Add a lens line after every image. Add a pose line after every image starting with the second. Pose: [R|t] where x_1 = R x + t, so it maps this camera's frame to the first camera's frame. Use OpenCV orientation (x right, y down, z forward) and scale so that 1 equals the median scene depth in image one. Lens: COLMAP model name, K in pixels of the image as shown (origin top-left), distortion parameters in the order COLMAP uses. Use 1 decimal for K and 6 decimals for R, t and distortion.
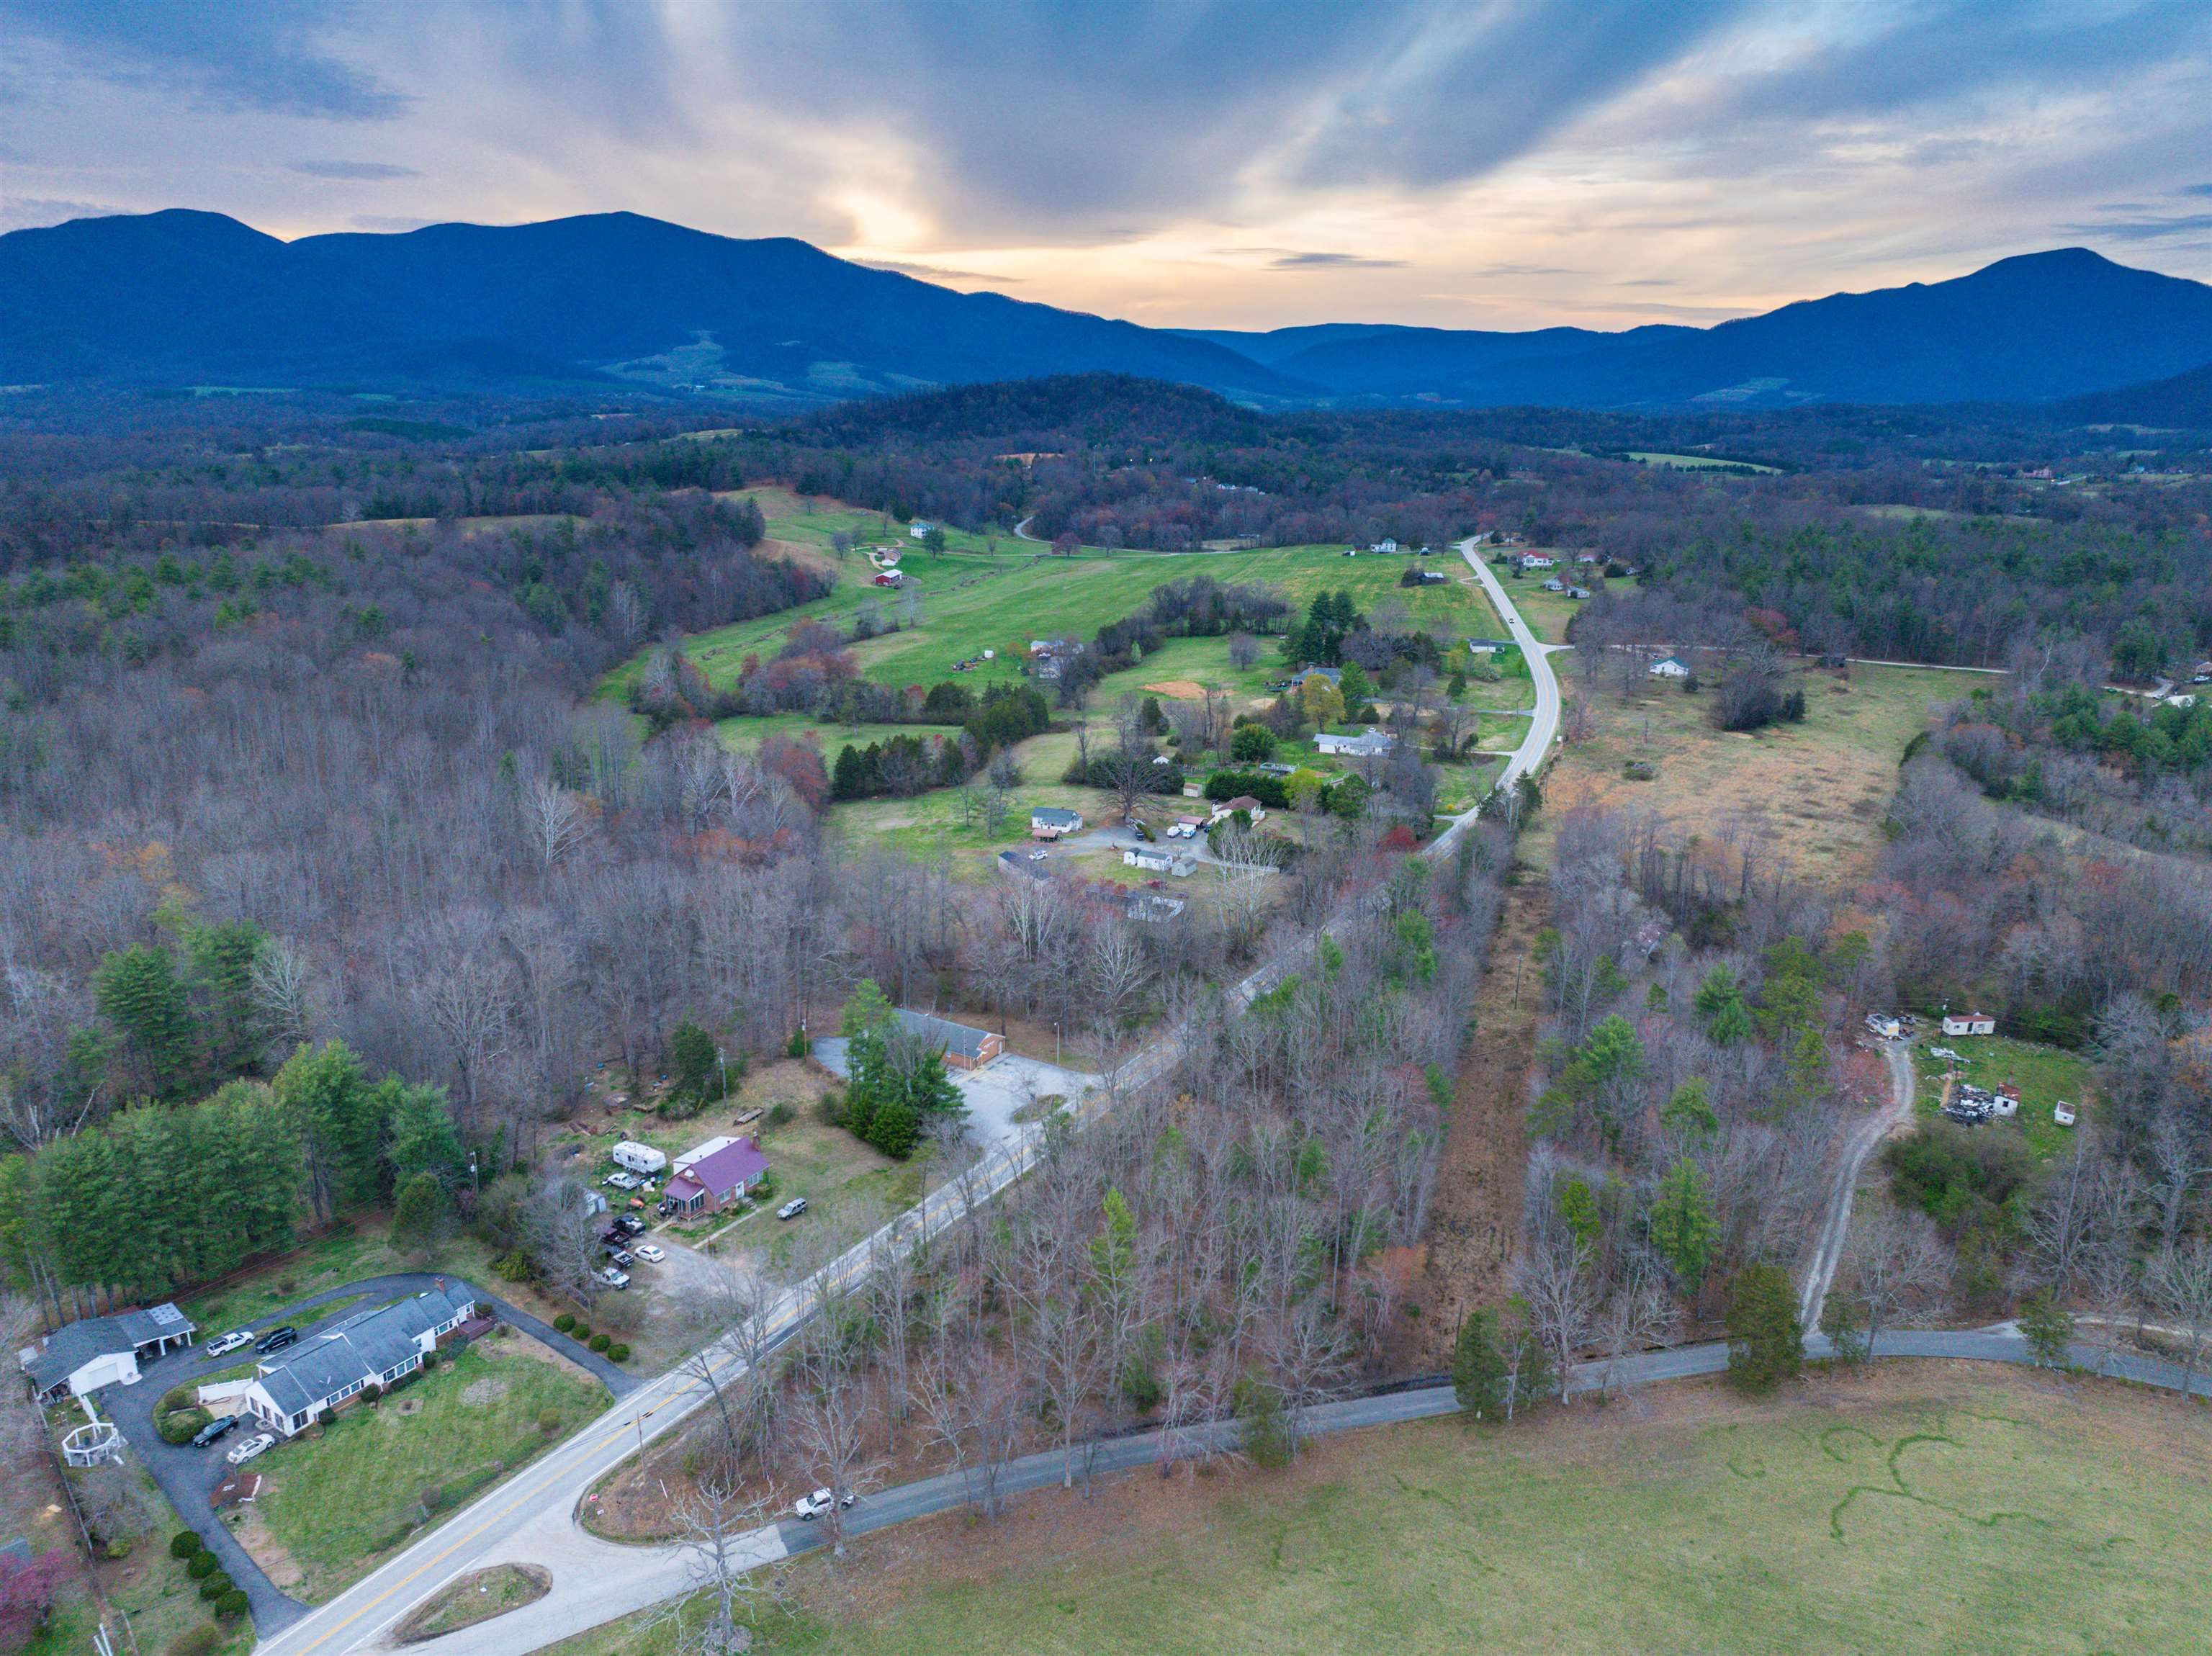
lens RADIAL K [[1591.7, 0, 1120.9], [0, 1591.7, 789.4], [0, 0, 1]] dist [-0.039277, 0.002274]
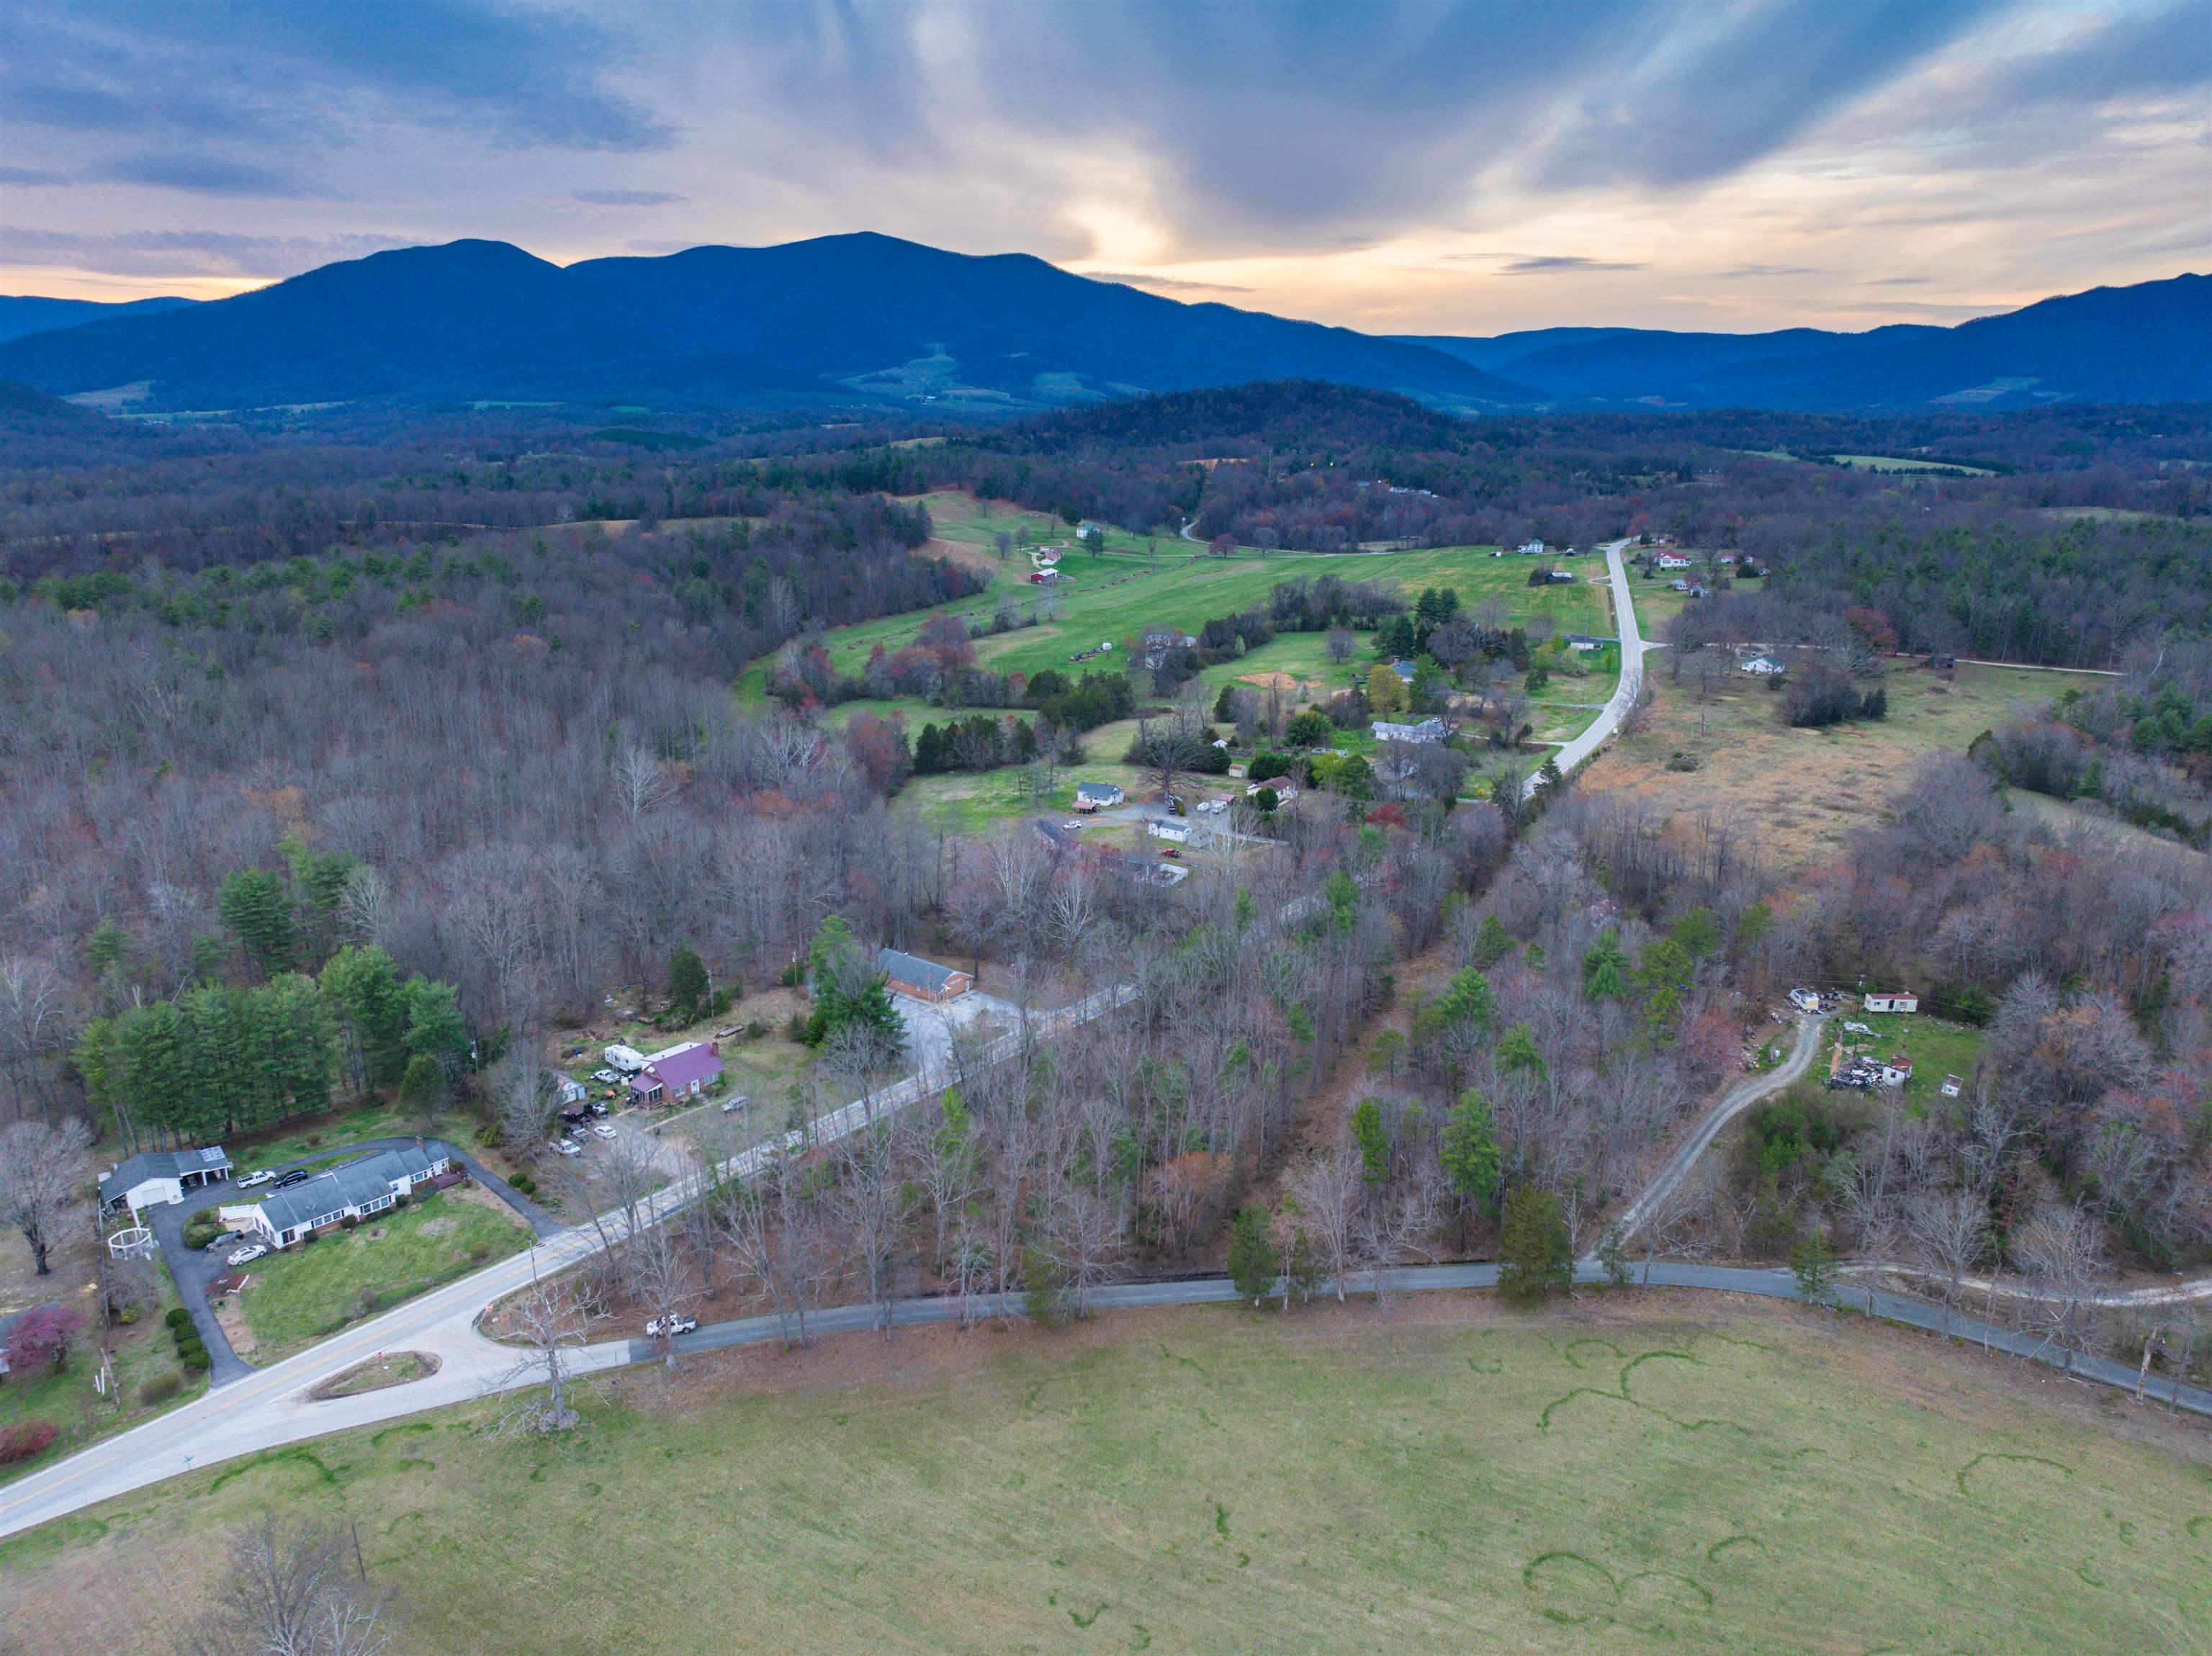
lens RADIAL K [[1558.9, 0, 1119.0], [0, 1558.9, 792.6], [0, 0, 1]] dist [-0.040057, 0.002005]
pose [[0.989815, 0.022906, -0.140504, 0.108959], [-0.022582, 0.999737, 0.003902, 0.012395], [0.140556, -0.000689, 0.990072, -0.041274]]
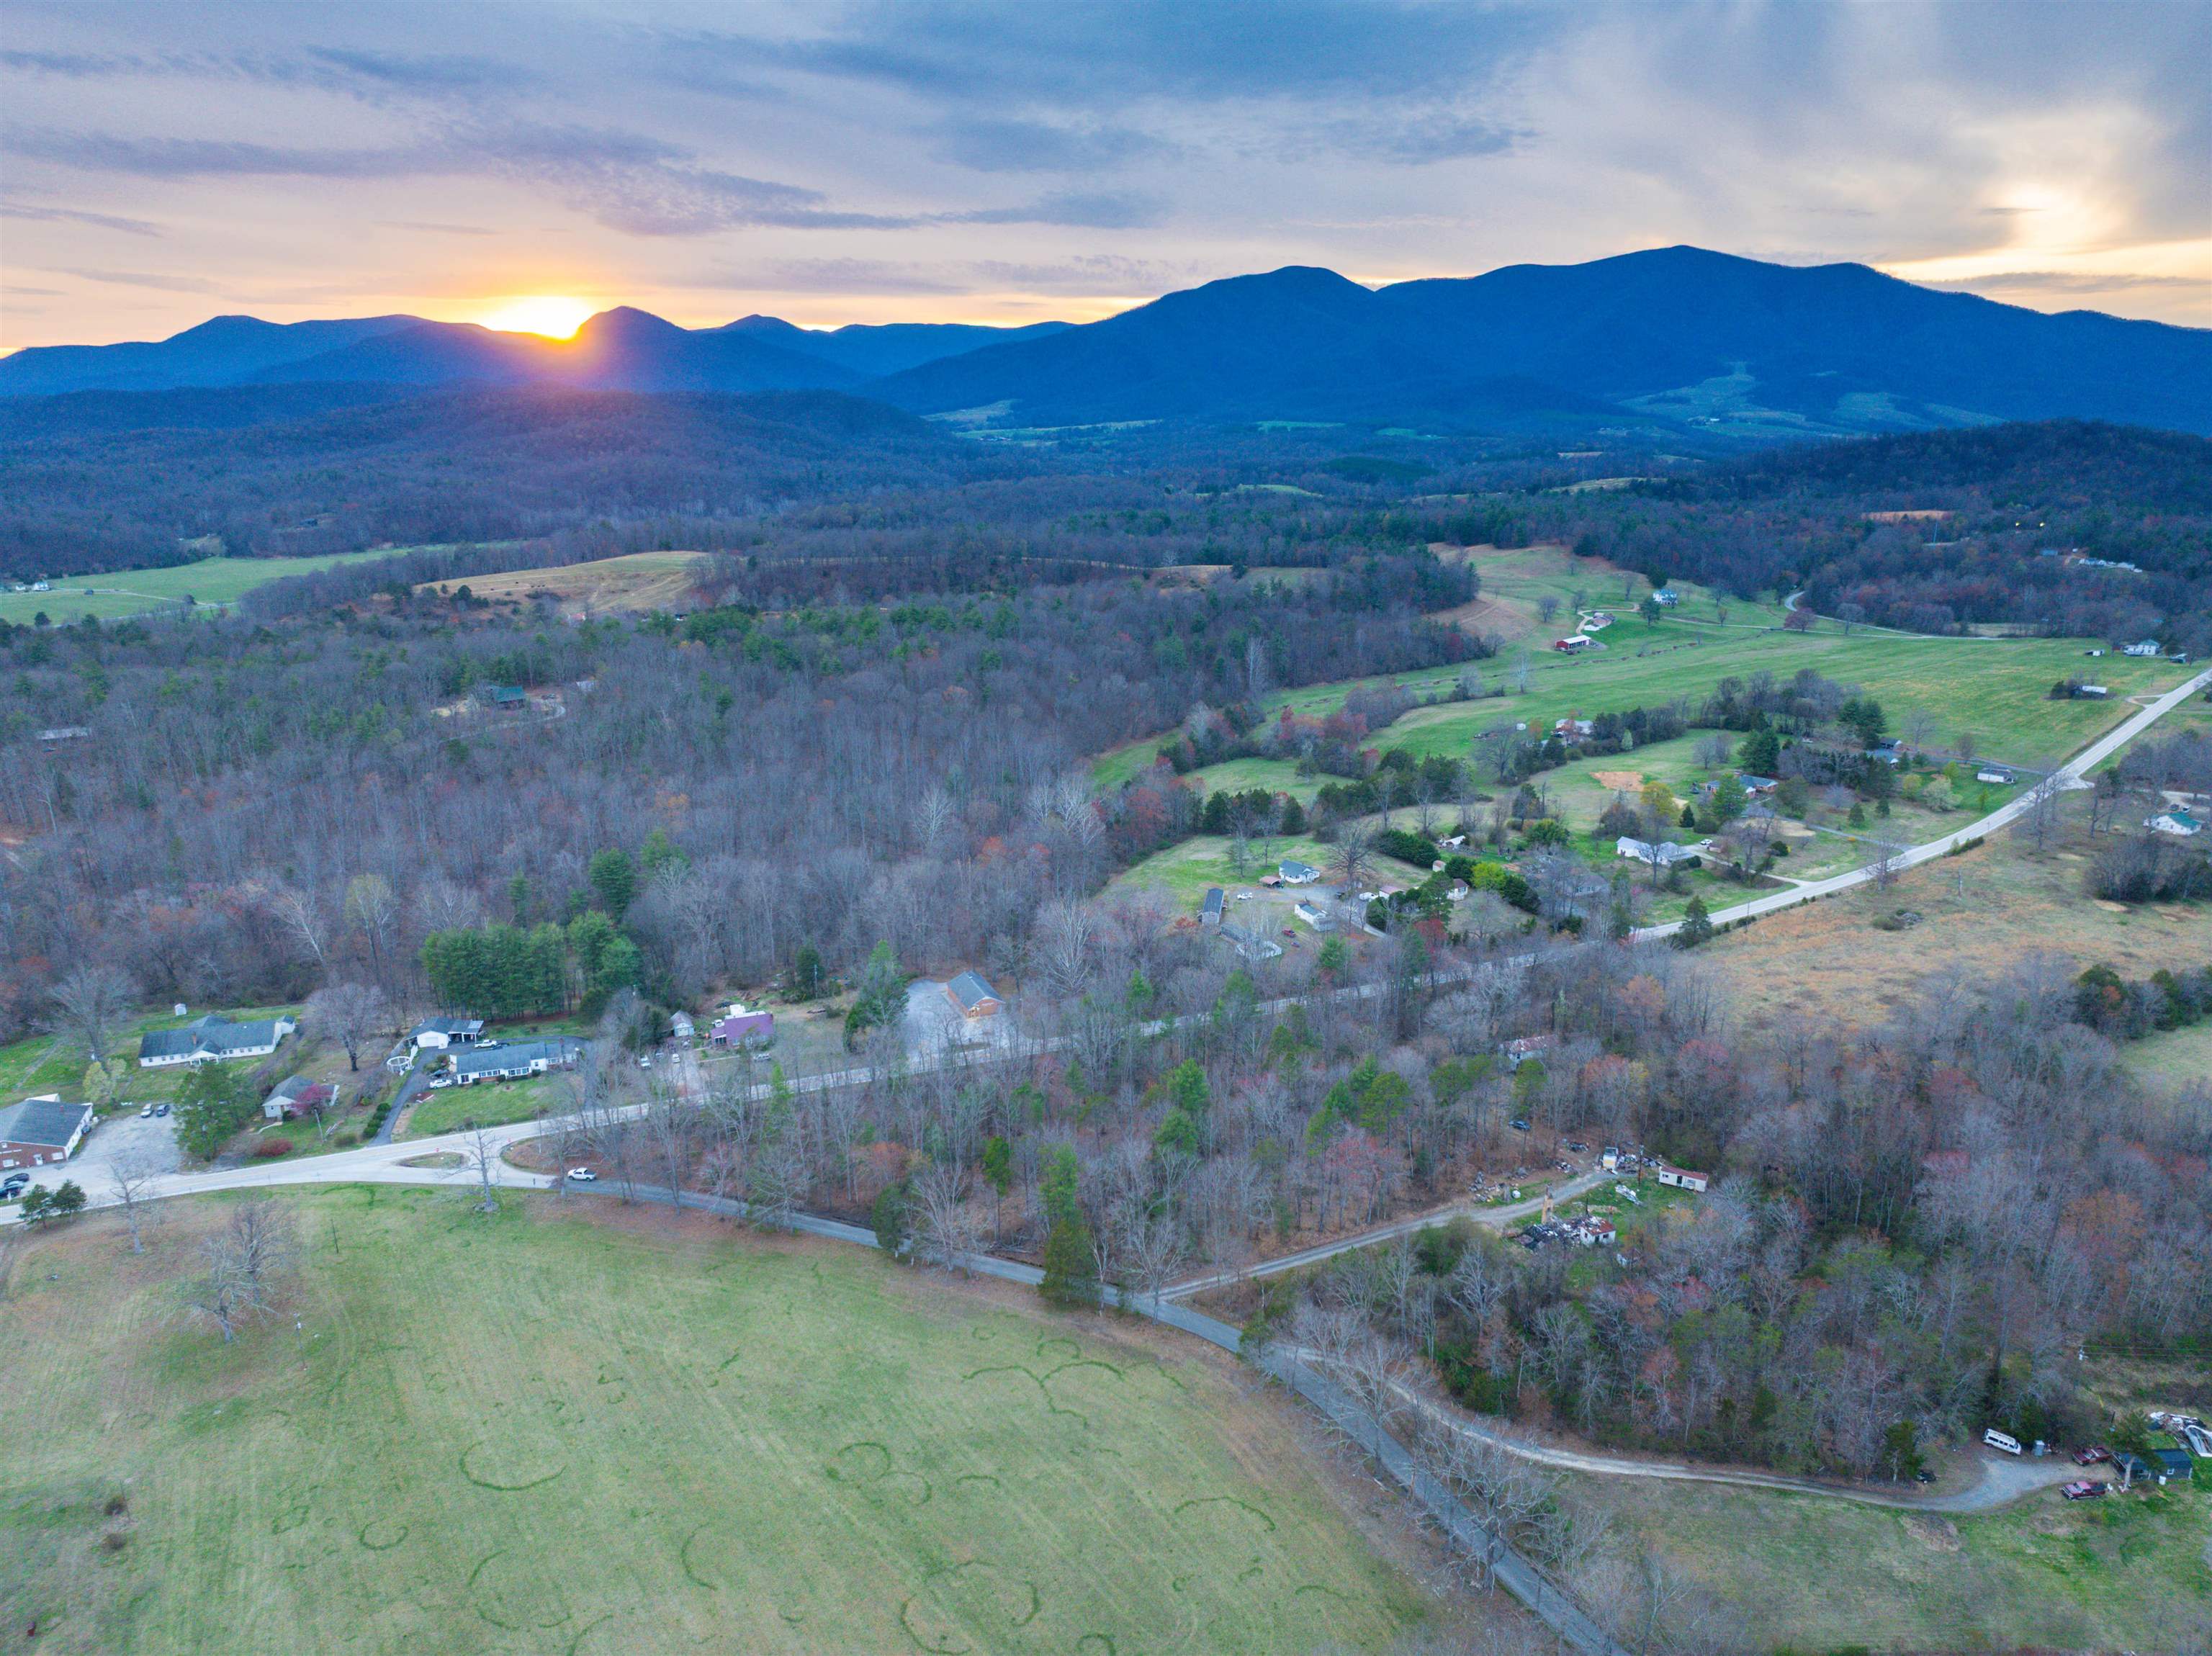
lens RADIAL K [[1558.9, 0, 1119.0], [0, 1558.9, 792.6], [0, 0, 1]] dist [-0.040057, 0.002005]
pose [[0.799600, 0.128911, -0.586534, 0.500496], [-0.133214, 0.990430, 0.036075, -0.061365], [0.585572, 0.049289, 0.809121, -0.064516]]
